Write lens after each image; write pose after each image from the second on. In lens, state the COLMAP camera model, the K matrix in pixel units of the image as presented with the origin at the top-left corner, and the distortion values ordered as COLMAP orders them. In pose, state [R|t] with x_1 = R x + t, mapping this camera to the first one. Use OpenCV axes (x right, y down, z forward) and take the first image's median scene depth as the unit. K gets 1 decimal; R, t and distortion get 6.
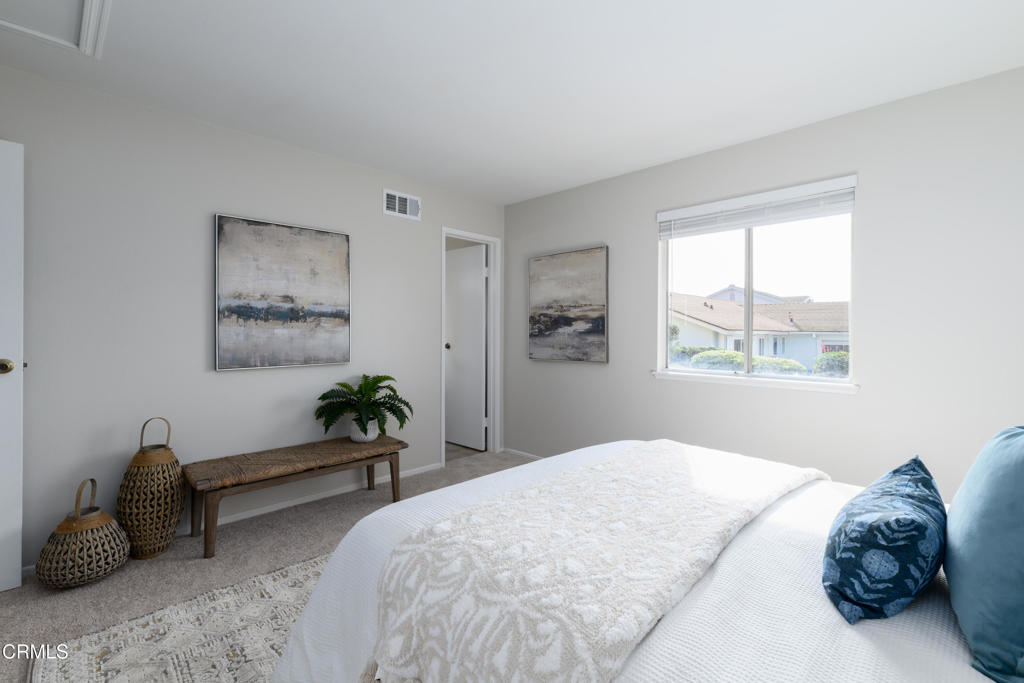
lens RADIAL K [[461.3, 0, 512.2], [0, 461.3, 334.3], [0, 0, 1]] dist [0.001794, 0.000133]
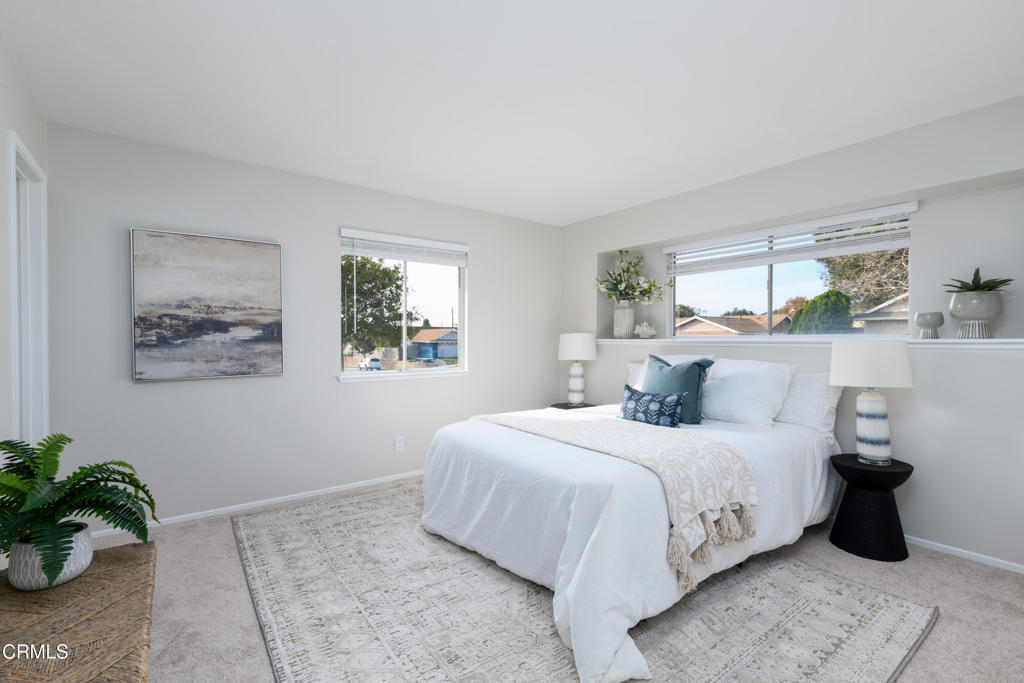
lens RADIAL K [[461.3, 0, 513.1], [0, 461.3, 343.2], [0, 0, 1]] dist [0.001794, 0.000133]
pose [[0.134703, -0.006712, 0.990863, -0.593781], [0.013158, 0.999901, 0.004984, 0.003058], [-0.990799, 0.012367, 0.134778, 0.401555]]
